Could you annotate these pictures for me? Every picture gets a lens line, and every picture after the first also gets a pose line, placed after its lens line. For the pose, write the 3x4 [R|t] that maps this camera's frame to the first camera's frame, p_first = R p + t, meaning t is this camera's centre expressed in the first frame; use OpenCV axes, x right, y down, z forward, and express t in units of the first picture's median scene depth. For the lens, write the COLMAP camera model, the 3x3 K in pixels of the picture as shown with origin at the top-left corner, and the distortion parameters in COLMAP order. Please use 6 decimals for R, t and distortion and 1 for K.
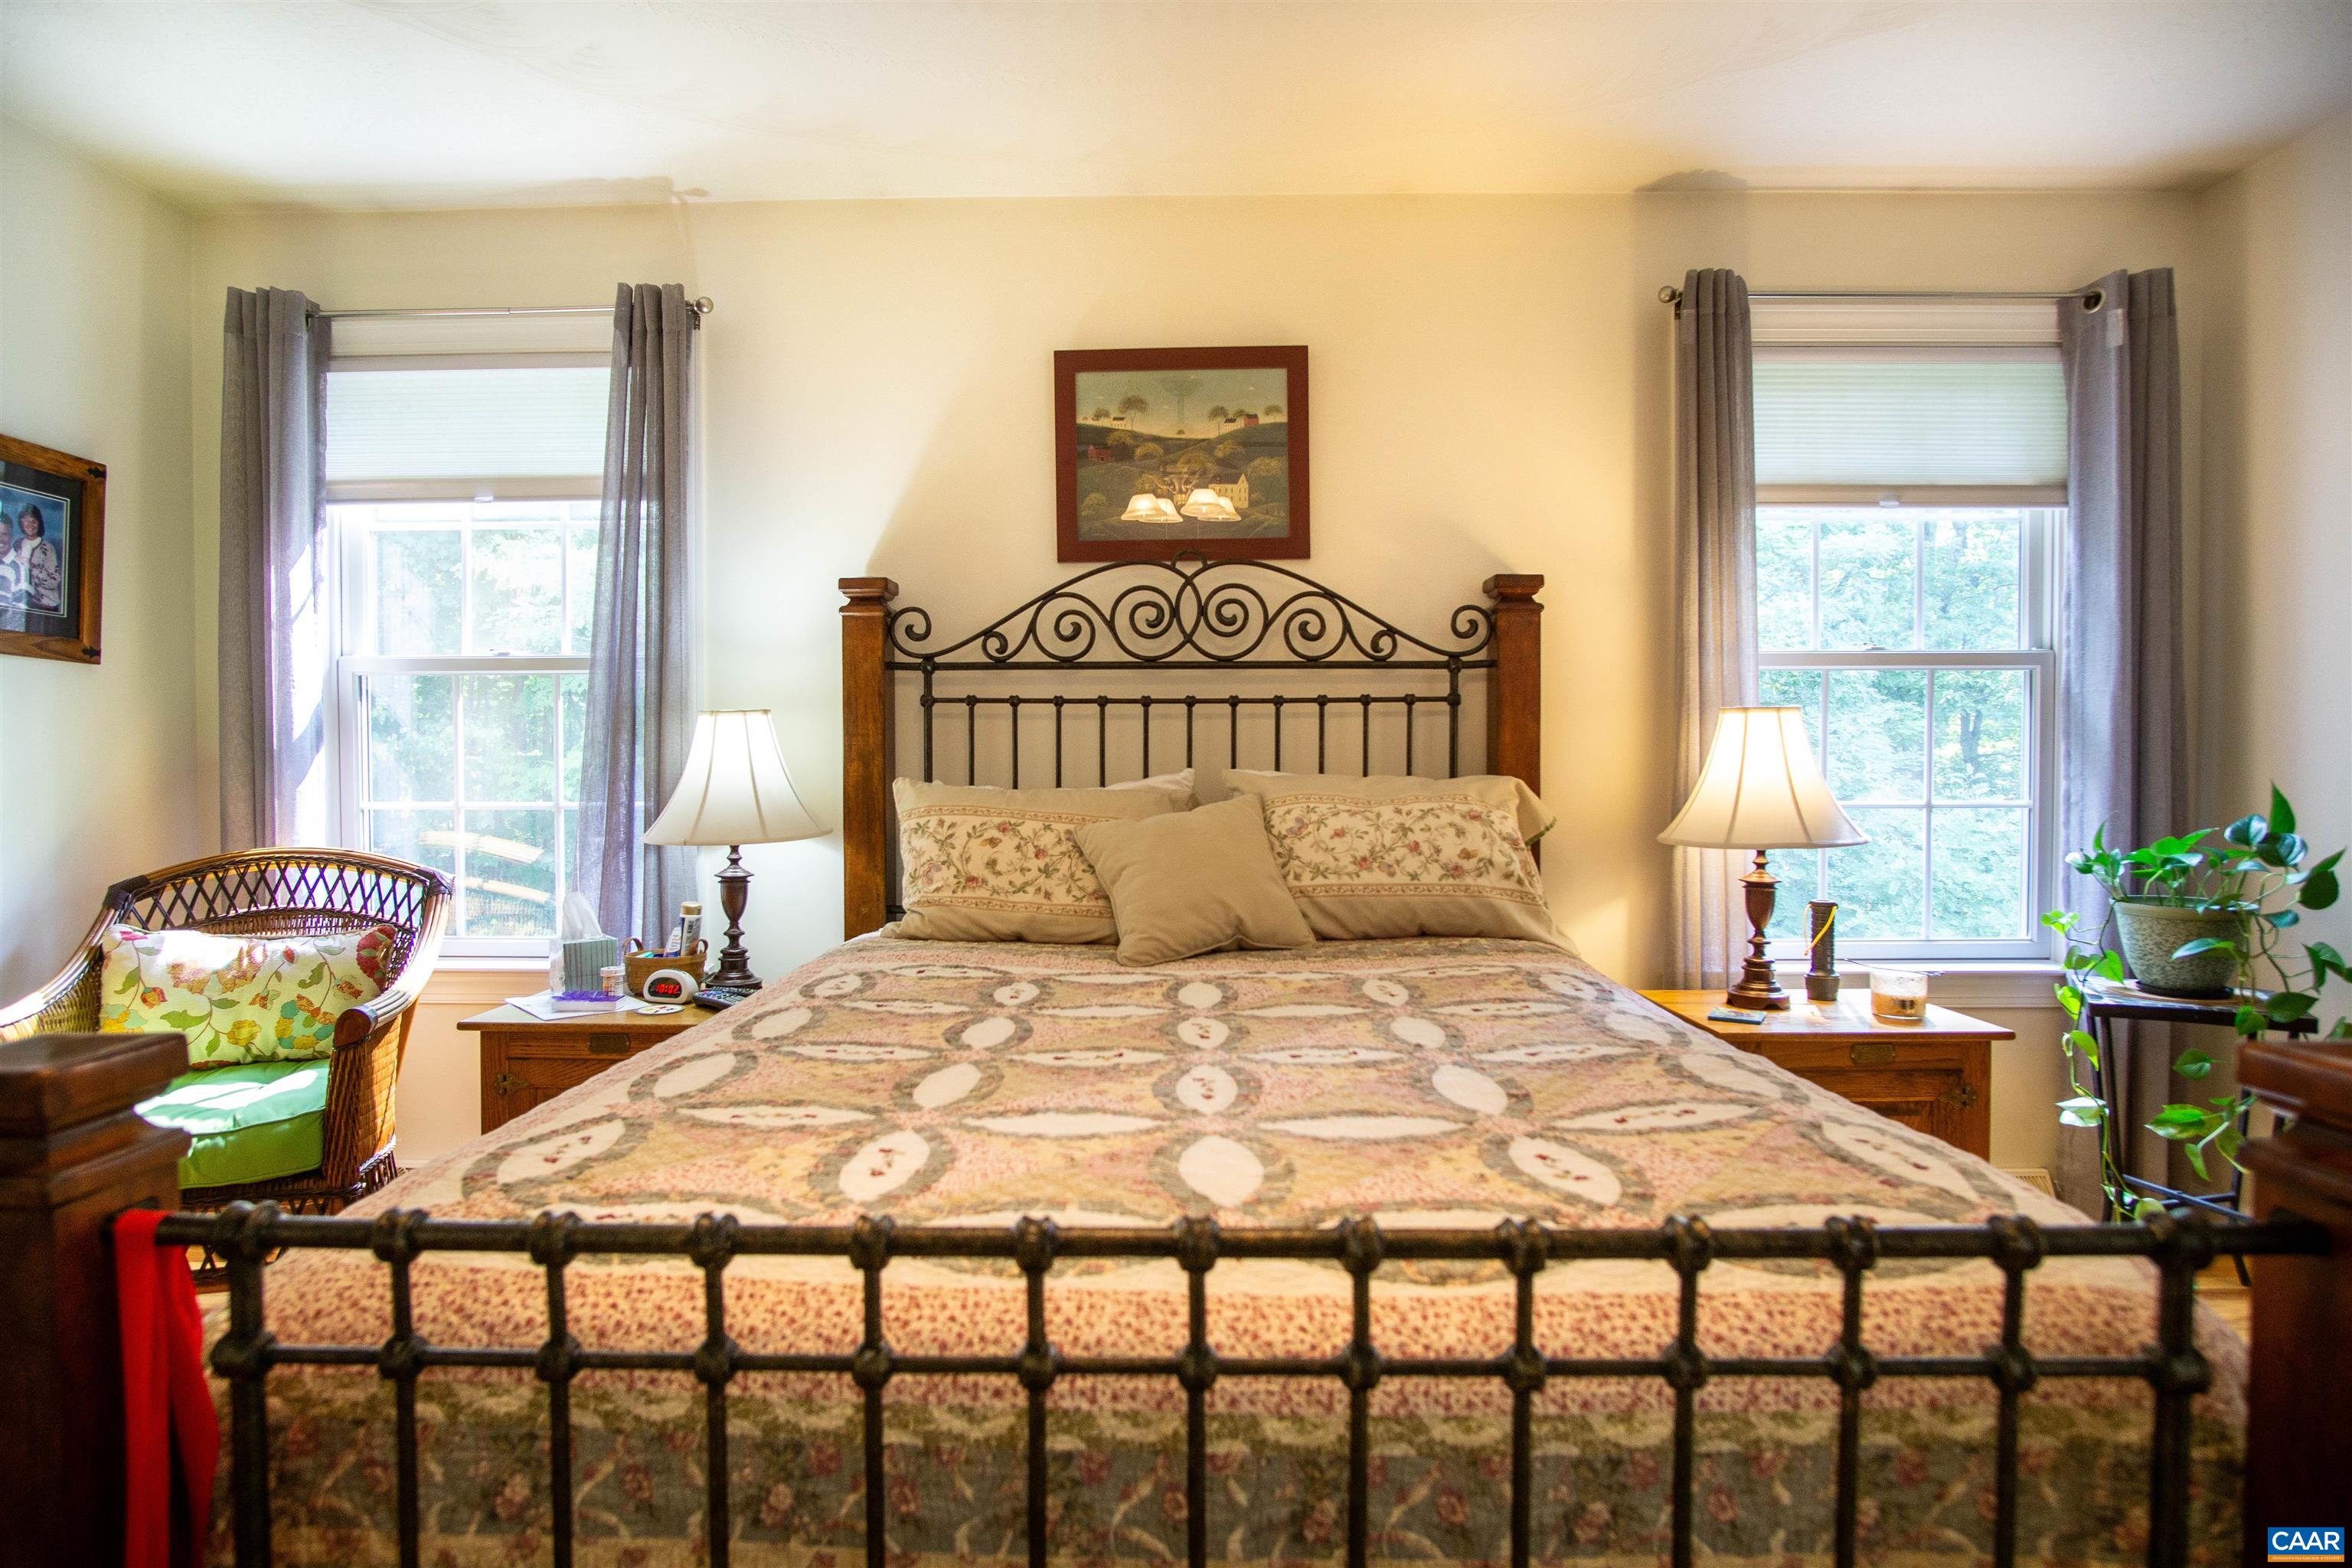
lens RADIAL K [[1260.3, 0, 1156.5], [0, 1260.3, 783.5], [0, 0, 1]] dist [-0.031894, 0.007325]
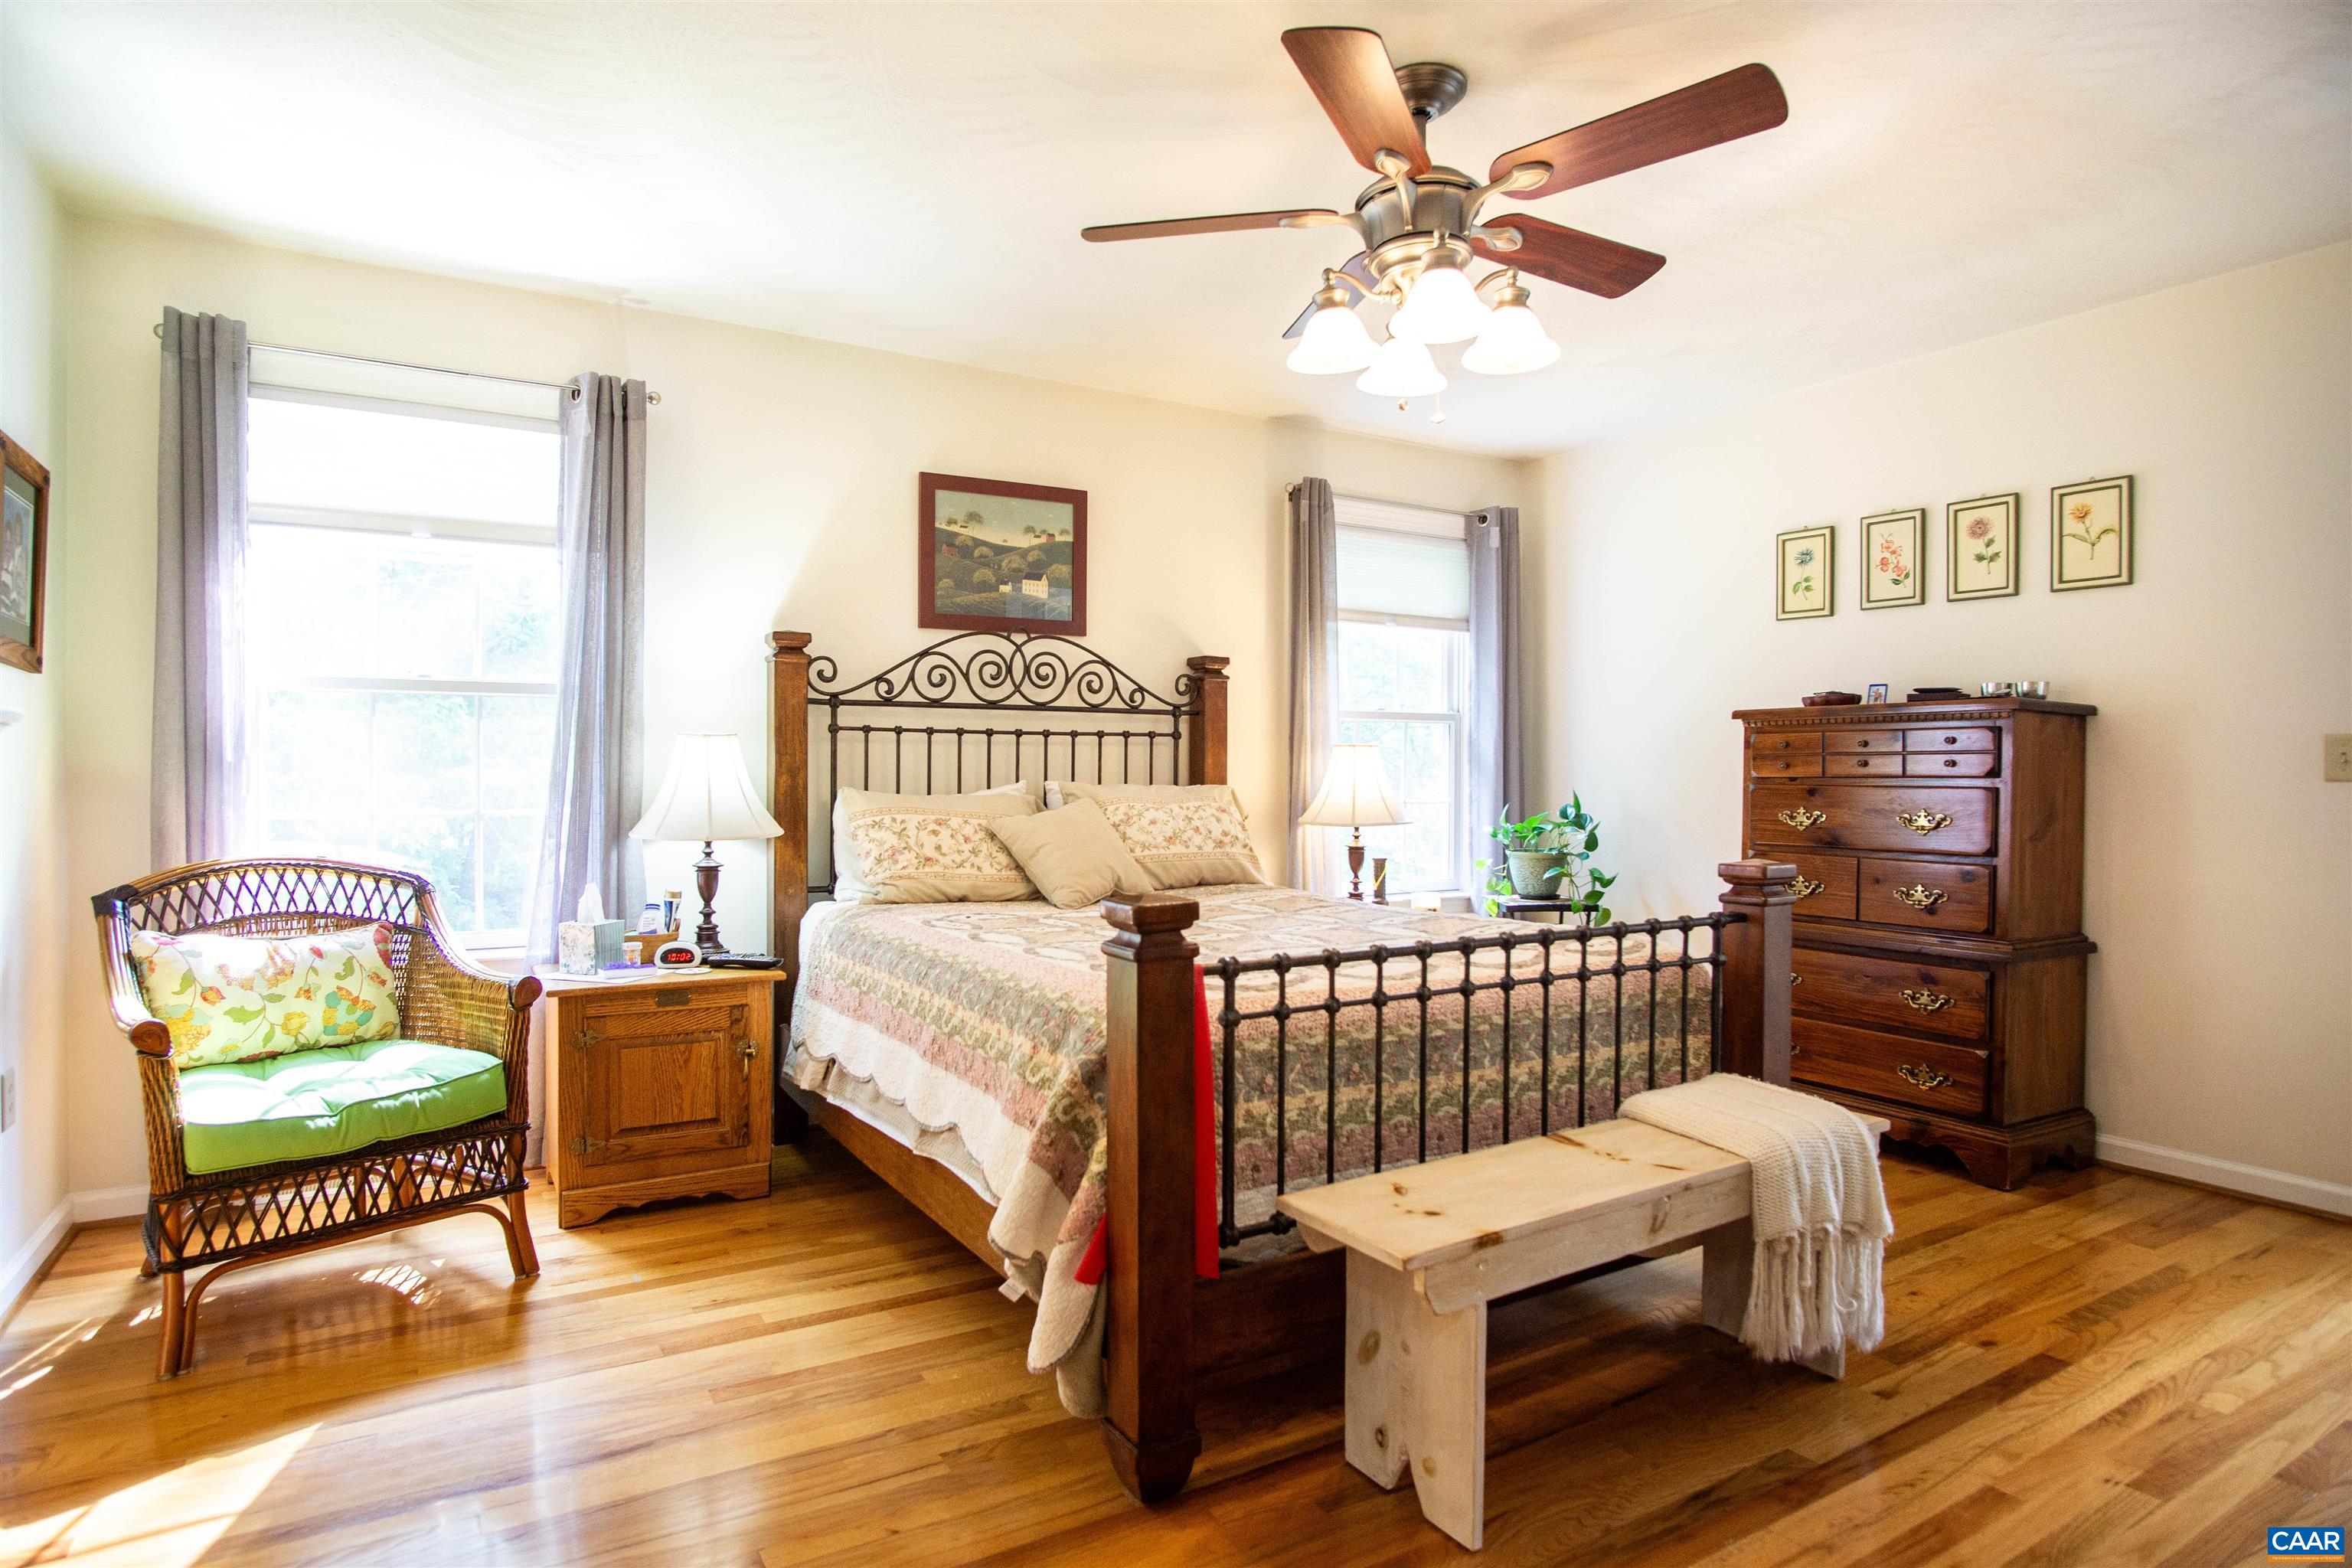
lens RADIAL K [[1260.3, 0, 1151.1], [0, 1260.3, 780.0], [0, 0, 1]] dist [-0.031894, 0.007325]
pose [[0.850465, 0.000465, 0.526032, -0.597693], [0.007126, 0.999898, -0.012404, 0.006331], [-0.525984, 0.014297, 0.850374, -0.284931]]
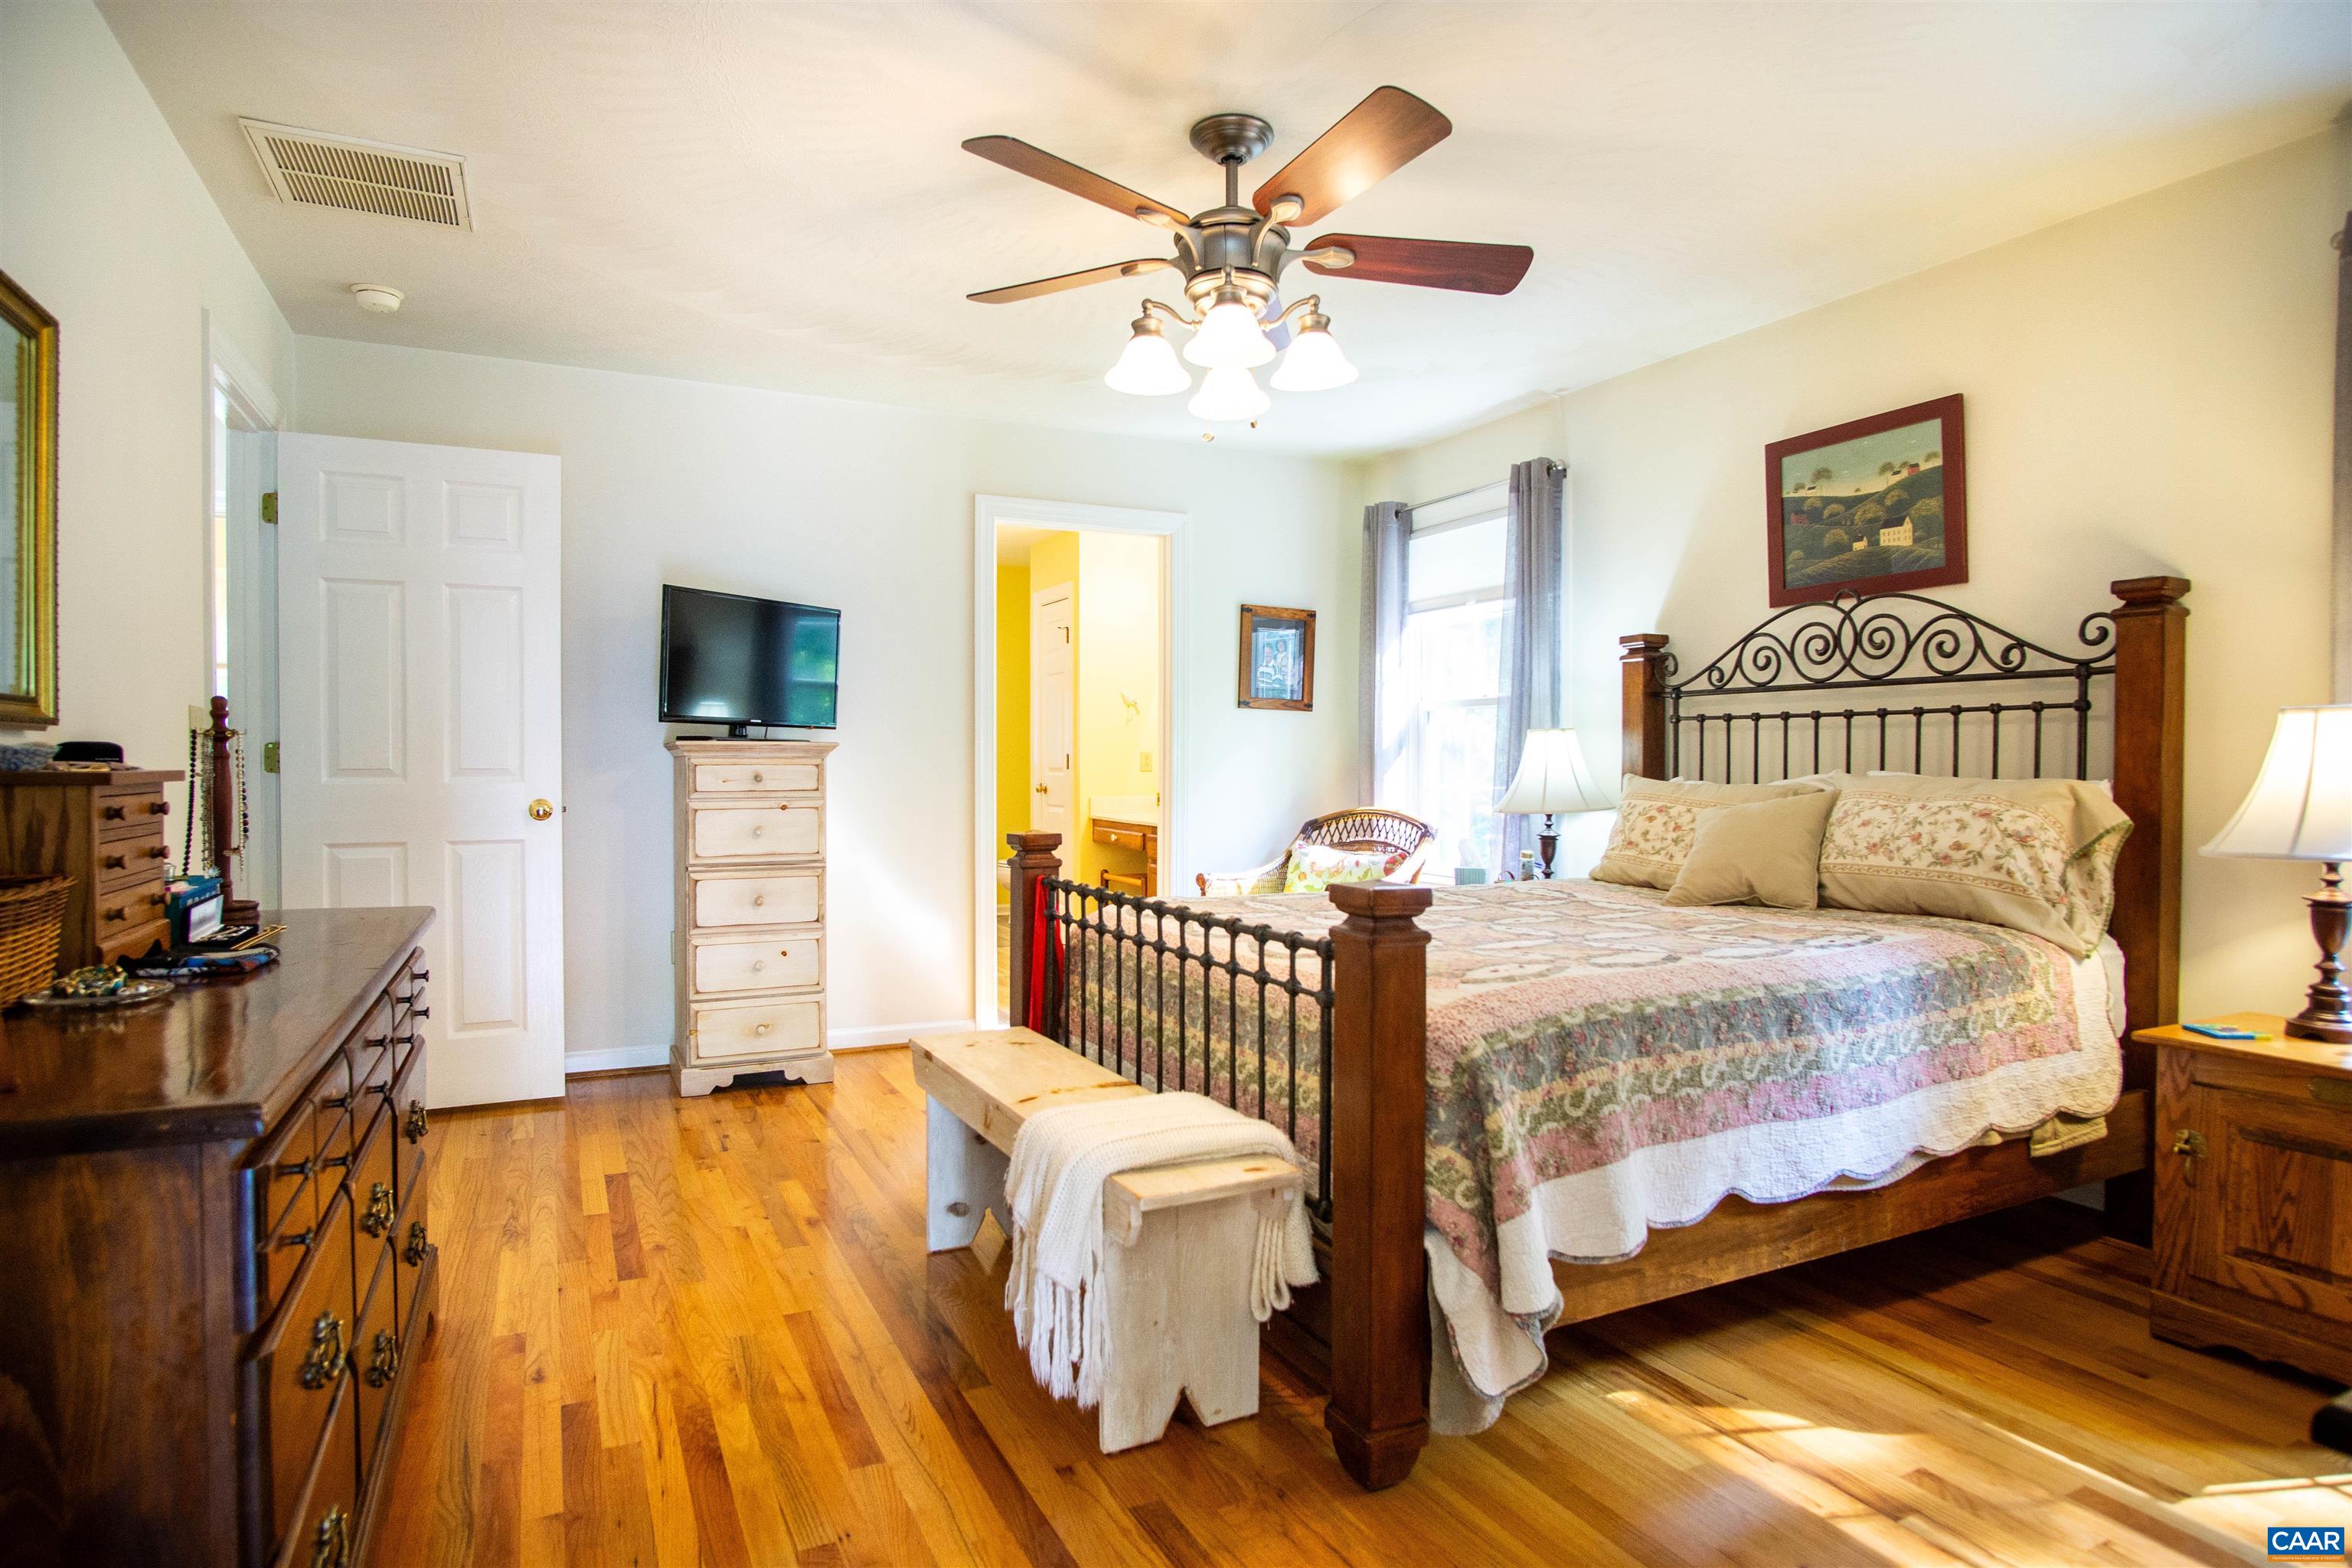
lens RADIAL K [[1260.3, 0, 1173.2], [0, 1260.3, 780.3], [0, 0, 1]] dist [-0.031894, 0.007325]
pose [[0.468624, 0.017233, -0.883229, 0.792823], [-0.021378, 0.999738, 0.008163, 0.002374], [0.883139, 0.015056, 0.468870, -0.136979]]
